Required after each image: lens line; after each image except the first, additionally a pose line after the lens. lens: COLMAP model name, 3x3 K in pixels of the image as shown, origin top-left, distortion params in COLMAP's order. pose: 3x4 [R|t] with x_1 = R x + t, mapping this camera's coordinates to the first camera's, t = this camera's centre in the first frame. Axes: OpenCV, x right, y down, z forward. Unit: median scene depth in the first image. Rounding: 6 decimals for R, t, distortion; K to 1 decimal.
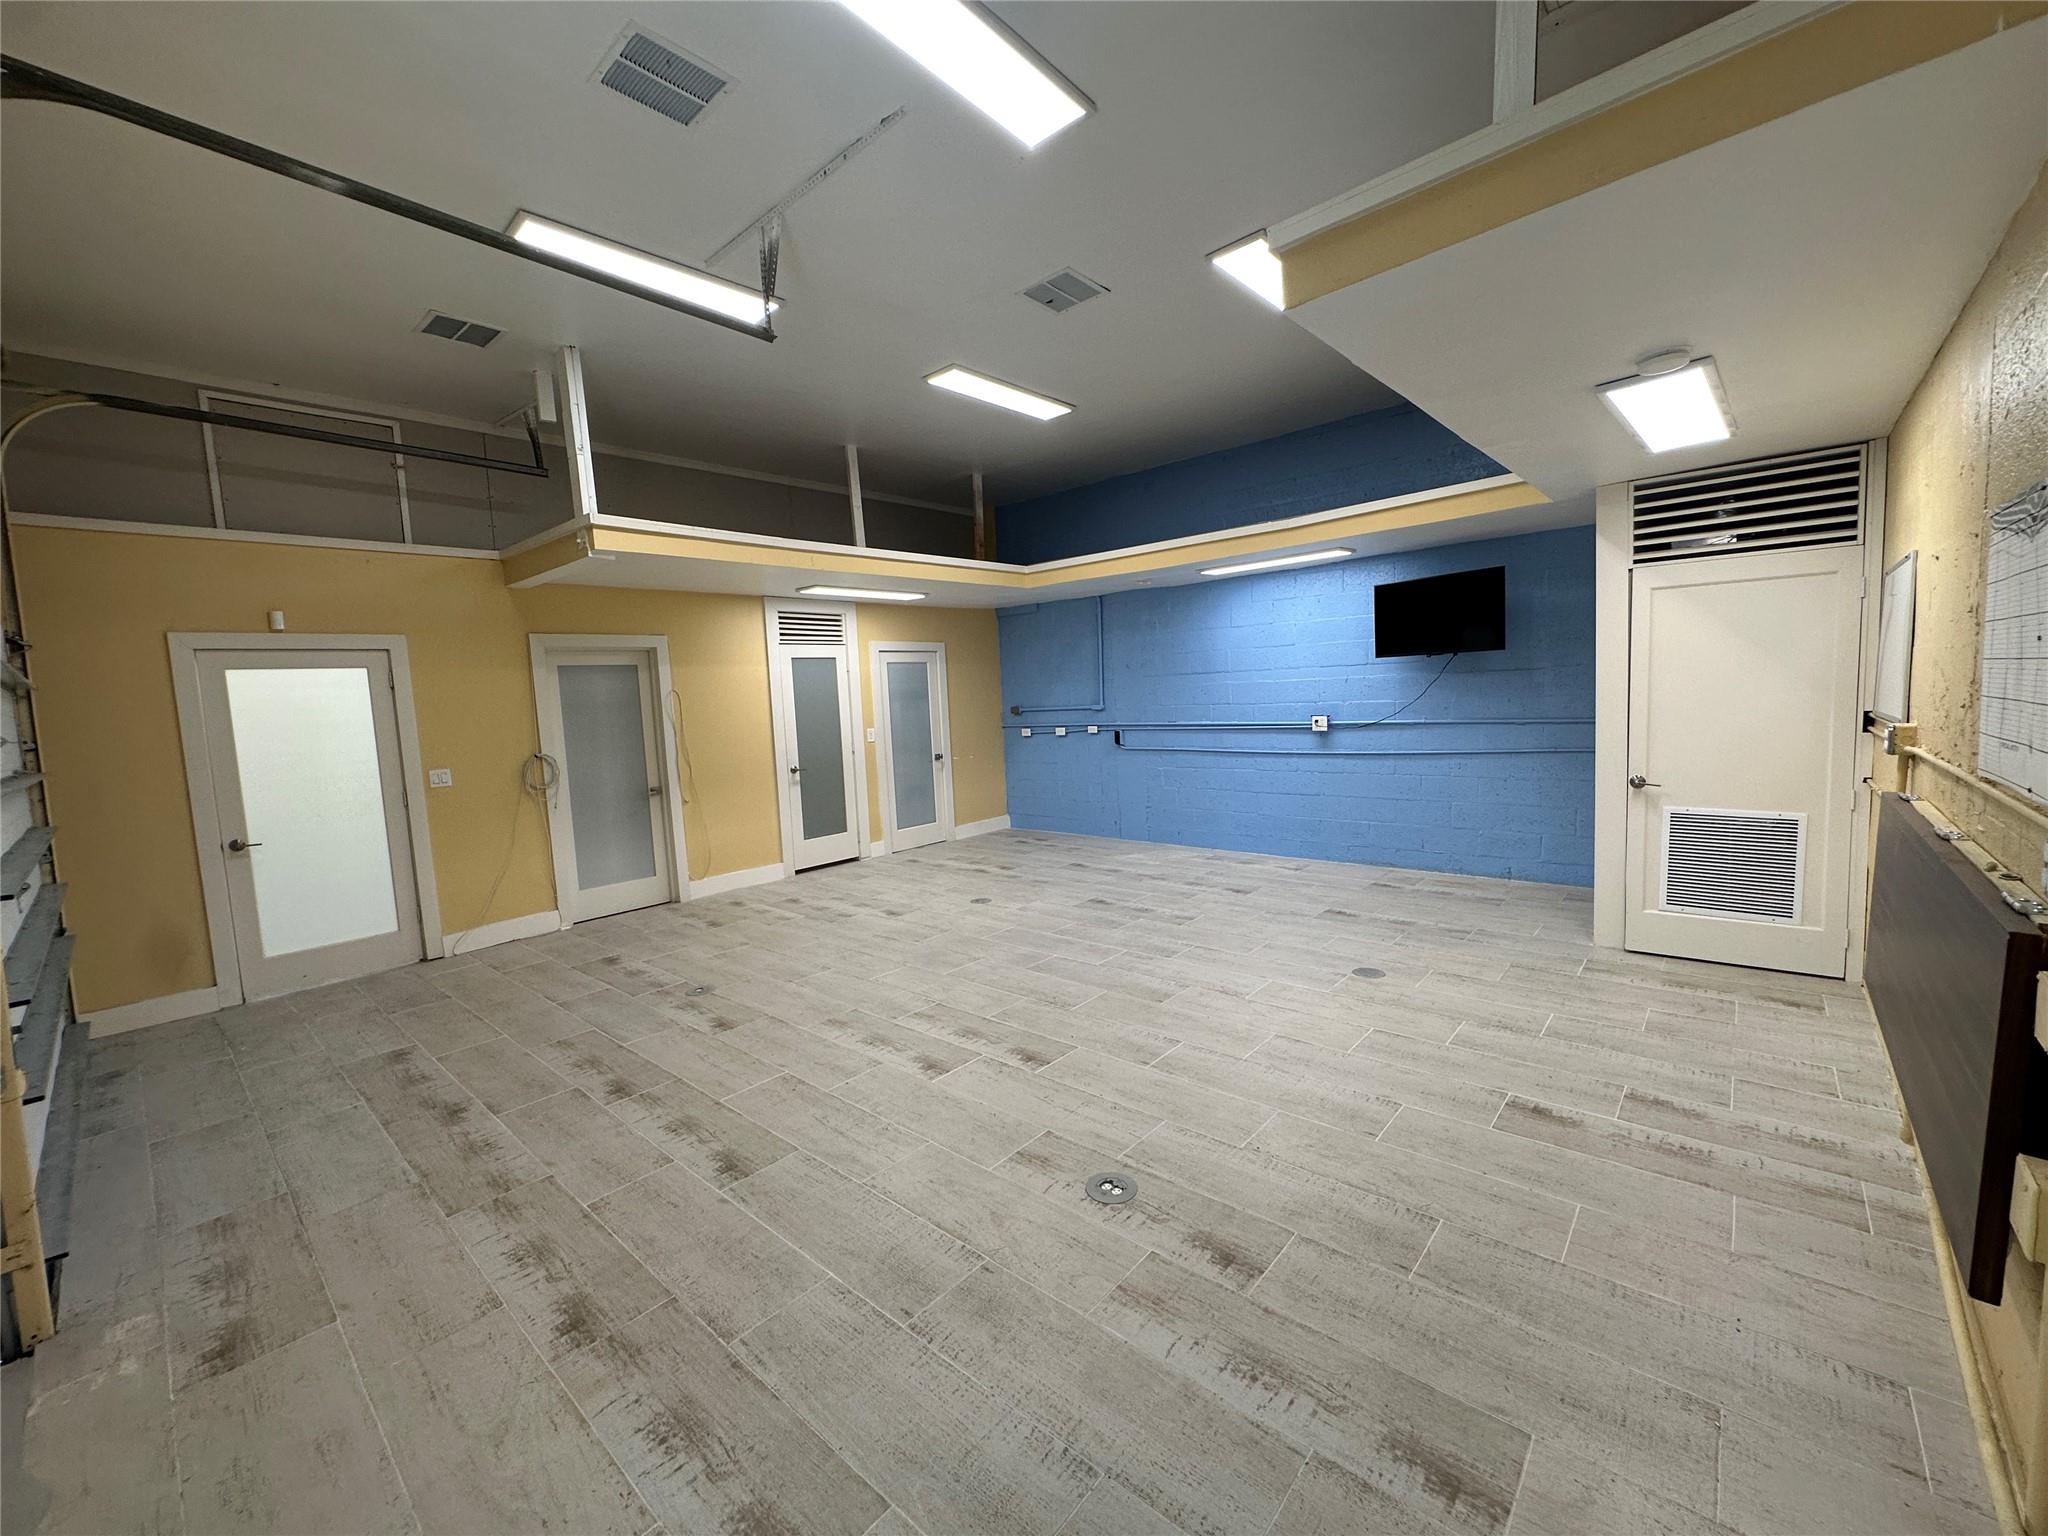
lens RADIAL K [[816.4, 0, 1027.7], [0, 816.4, 772.1], [0, 0, 1]] dist [-0.004317, 0.001217]
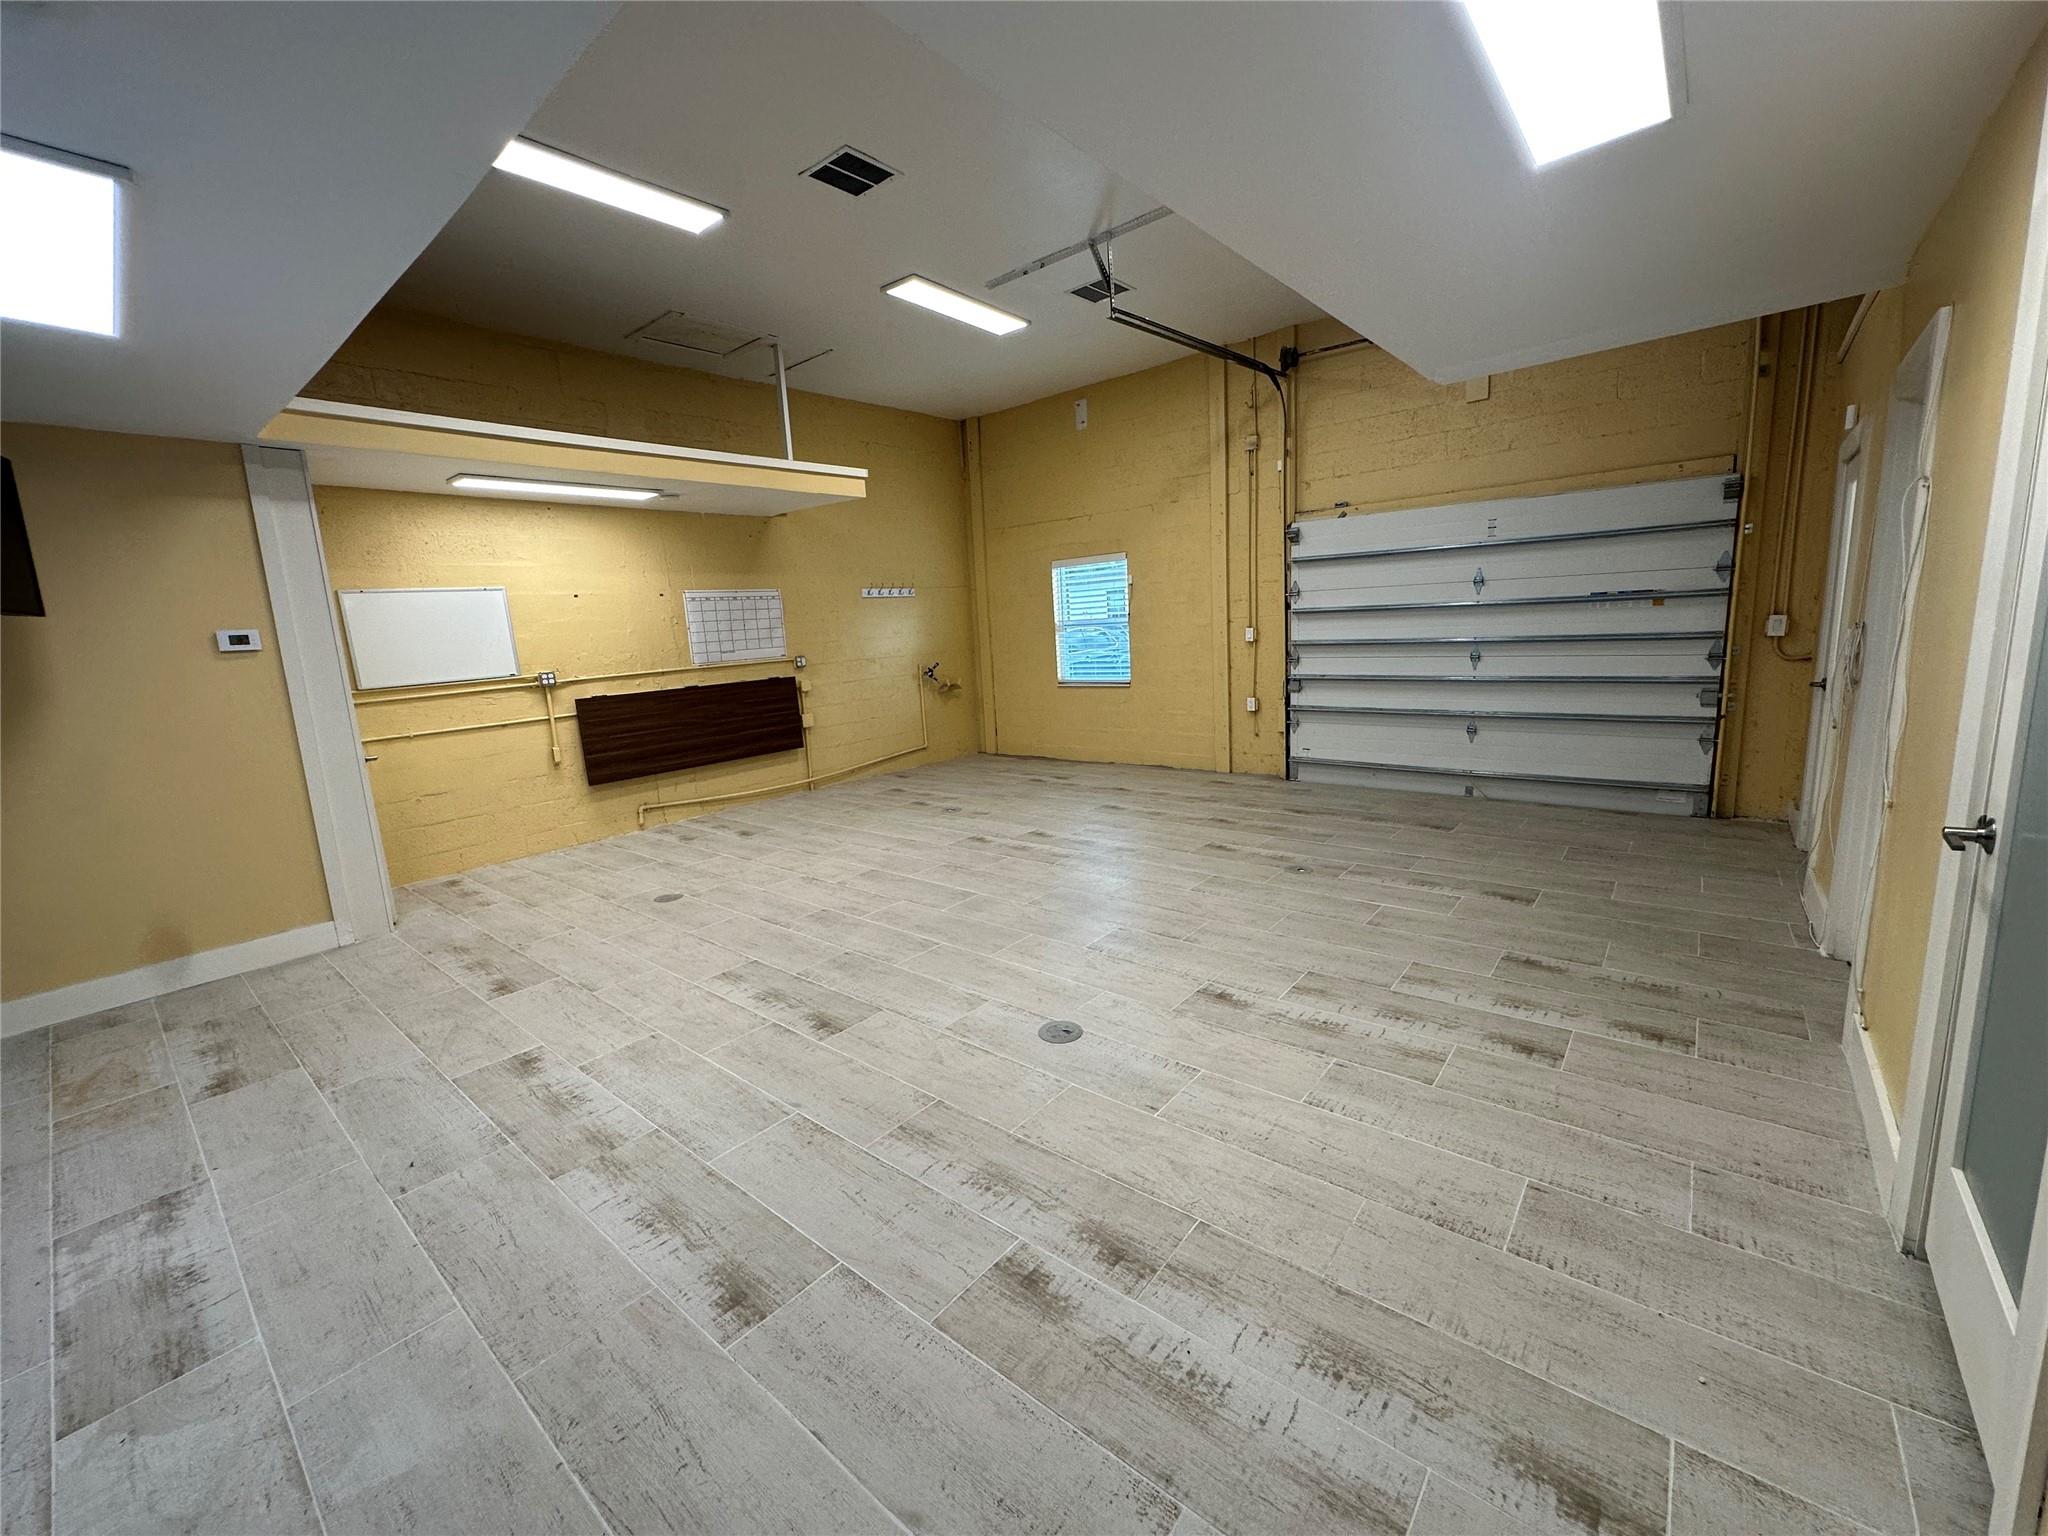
lens RADIAL K [[816.4, 0, 1023.0], [0, 816.4, 767.5], [0, 0, 1]] dist [-0.004317, 0.001217]
pose [[-0.994178, 0.107572, -0.006217, -0.069172], [0.101853, 0.957021, 0.271544, -0.169563], [0.035160, 0.269330, -0.962406, 1.982654]]
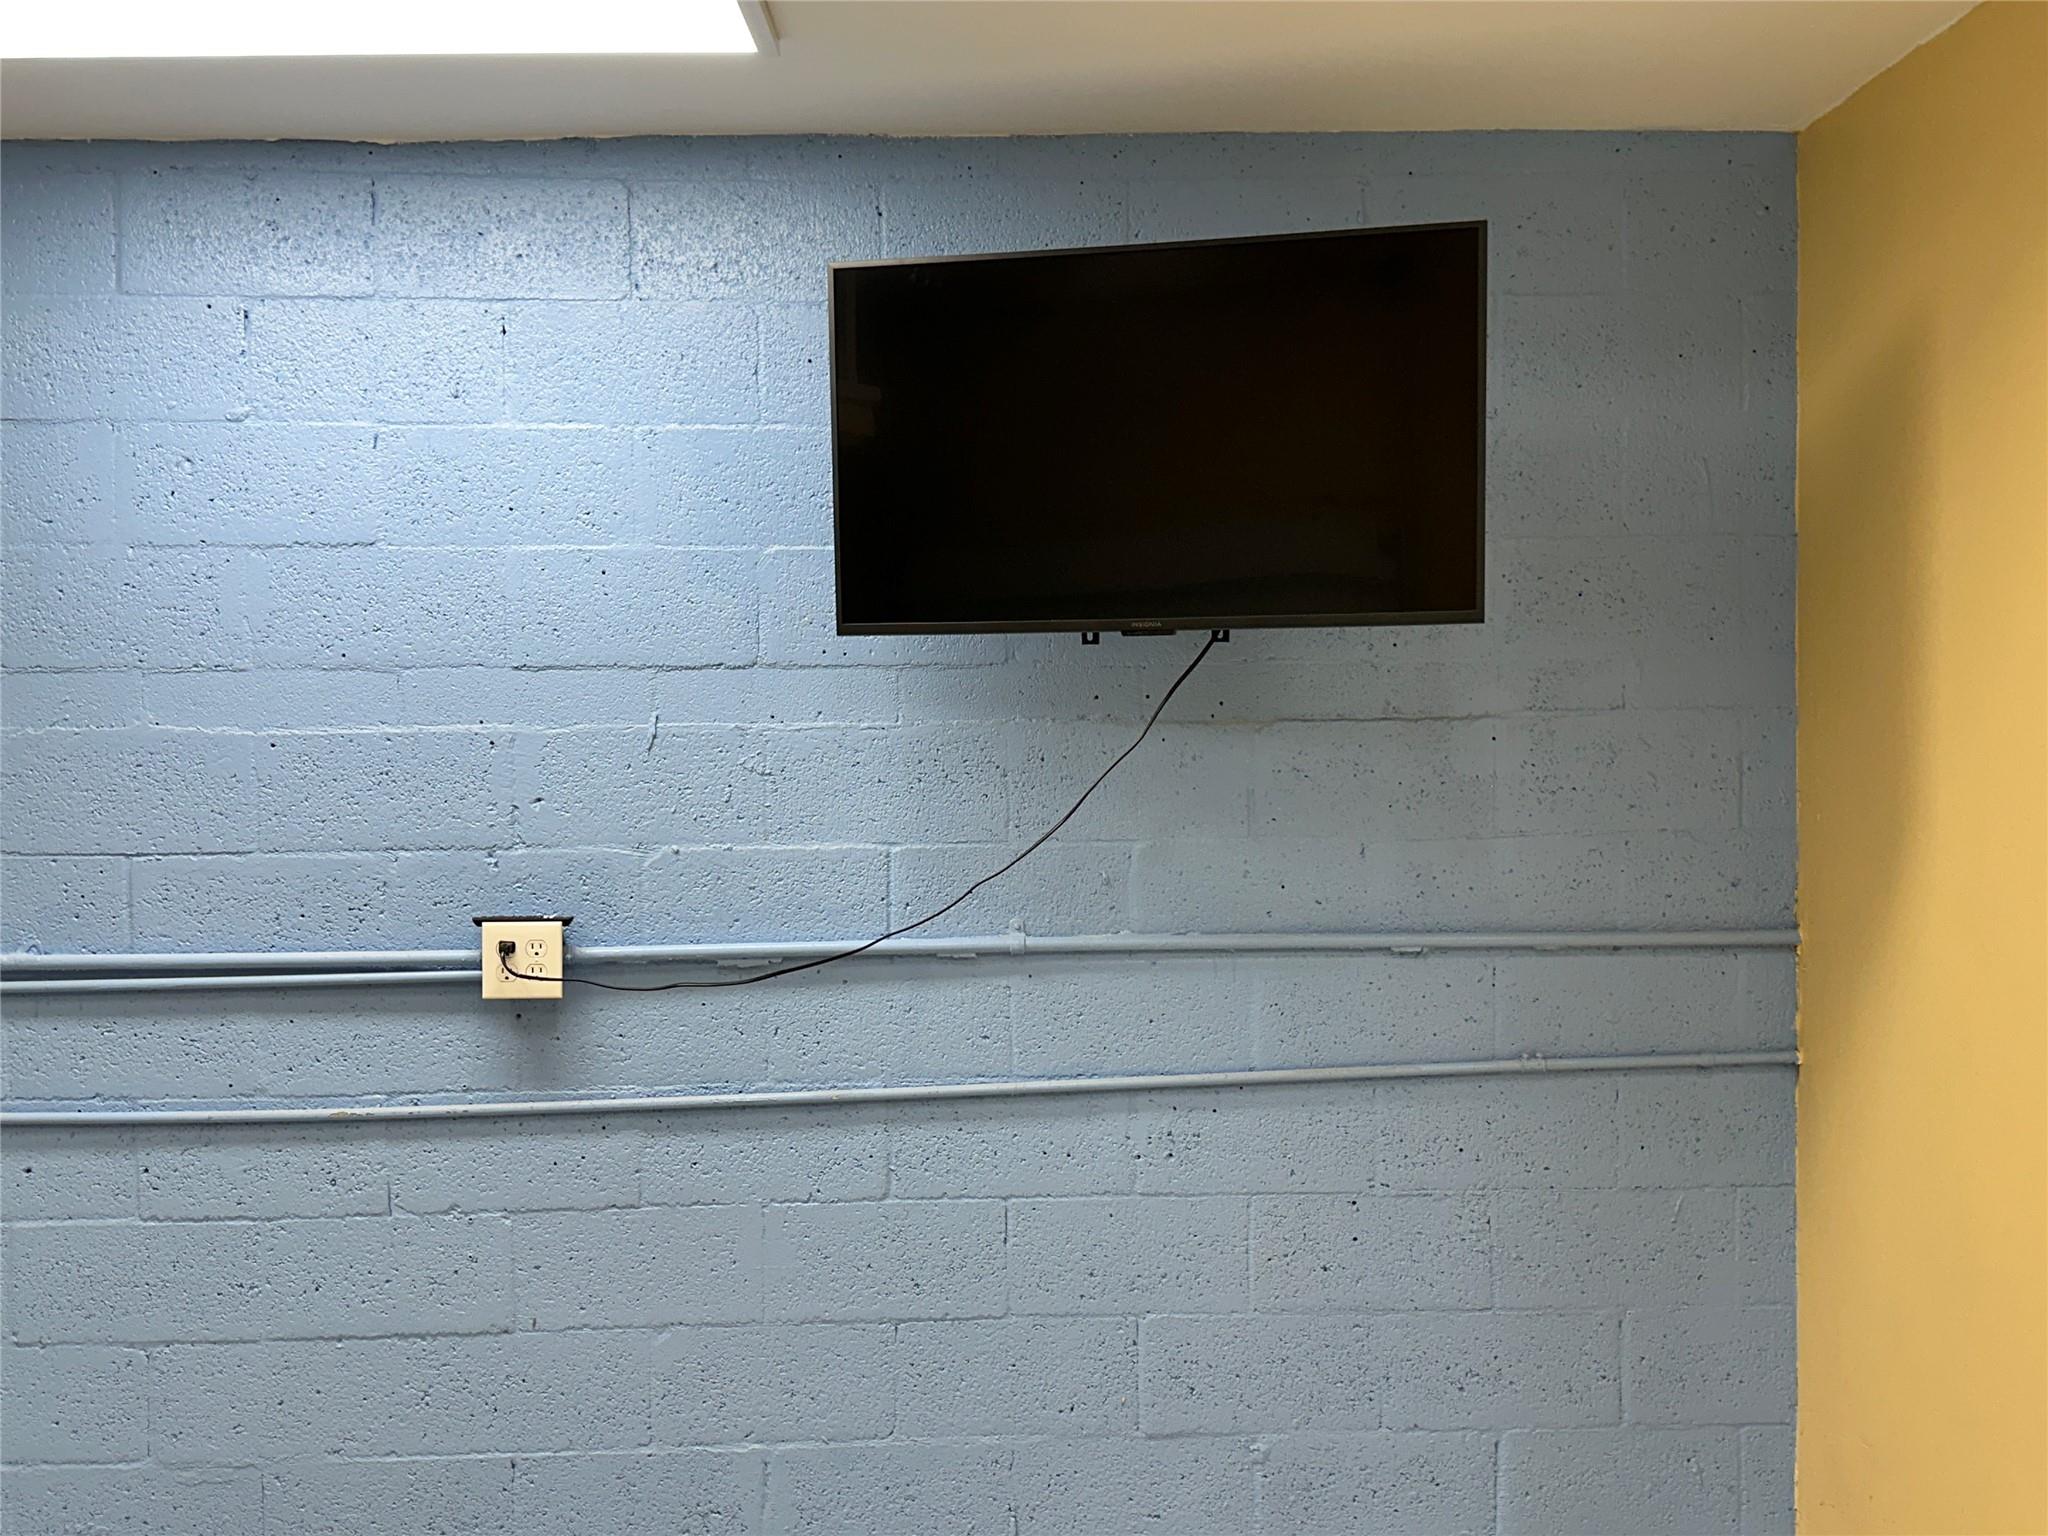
lens RADIAL K [[1972.6, 0, 1008.1], [0, 1972.6, 781.8], [0, 0, 1]] dist [0.094014, 0.000000]
pose [[0.721180, 0.017796, 0.692519, 0.180637], [0.046684, 0.996149, -0.074215, -0.095761], [-0.691173, 0.085852, 0.717572, 0.906580]]
